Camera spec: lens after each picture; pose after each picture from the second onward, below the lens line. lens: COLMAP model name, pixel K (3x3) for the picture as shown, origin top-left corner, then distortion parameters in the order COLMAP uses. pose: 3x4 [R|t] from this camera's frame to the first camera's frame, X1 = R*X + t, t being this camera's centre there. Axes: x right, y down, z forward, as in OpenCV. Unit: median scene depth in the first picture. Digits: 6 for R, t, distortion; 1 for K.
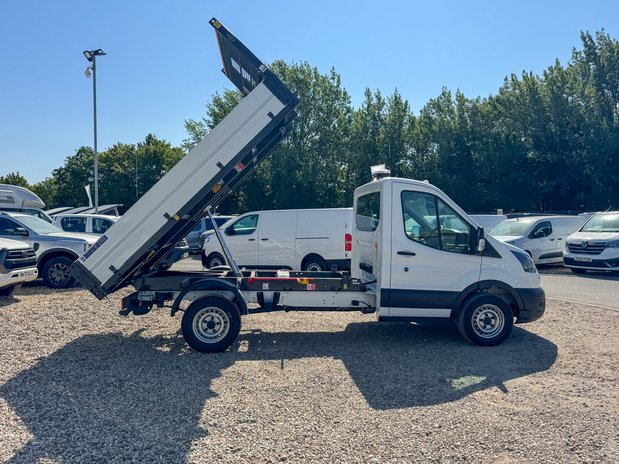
lens RADIAL K [[465.2, 0, 306.7], [0, 465.2, 235.1], [0, 0, 1]] dist [0.002219, -0.001057]
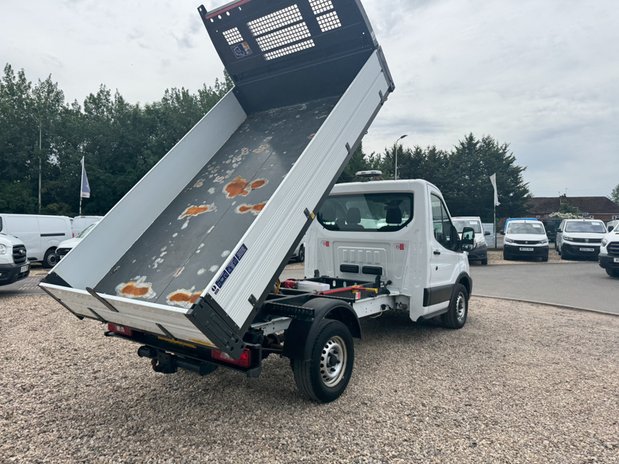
lens RADIAL K [[436.2, 0, 309.5], [0, 436.2, 232.0], [0, 0, 1]] dist [0.002127, -0.002358]
pose [[0.671398, -0.006588, 0.741068, -0.672855], [0.013077, 0.999910, -0.002958, -0.008885], [-0.740982, 0.011677, 0.671423, 0.509084]]
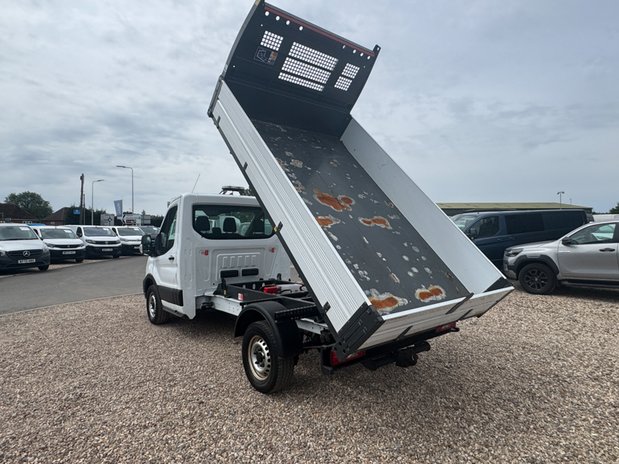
lens RADIAL K [[374.2, 0, 309.5], [0, 374.2, 232.0], [0, 0, 1]] dist [0.001648, 0.000068]
pose [[-0.563831, -0.002642, 0.825886, -0.762390], [0.022111, 0.999588, 0.018294, -0.045494], [-0.825594, 0.028576, -0.563540, 1.518810]]
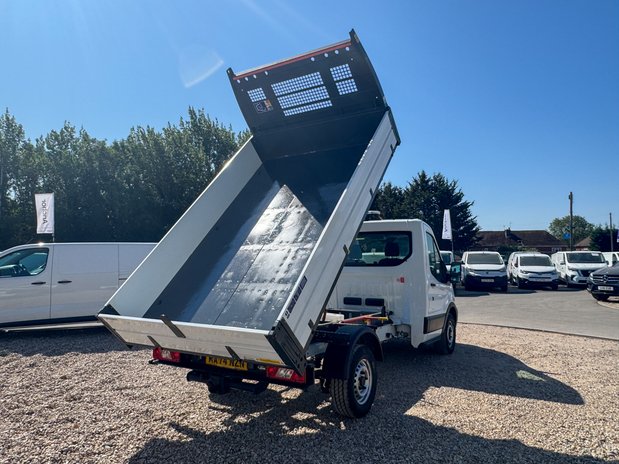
lens RADIAL K [[438.7, 0, 293.0], [0, 438.7, 231.2], [0, 0, 1]] dist [-0.003740, -0.000381]
pose [[0.623951, 0.053823, 0.779608, -0.831064], [0.019709, 0.996224, -0.084551, -0.009358], [-0.781215, 0.068121, 0.620534, 0.538782]]
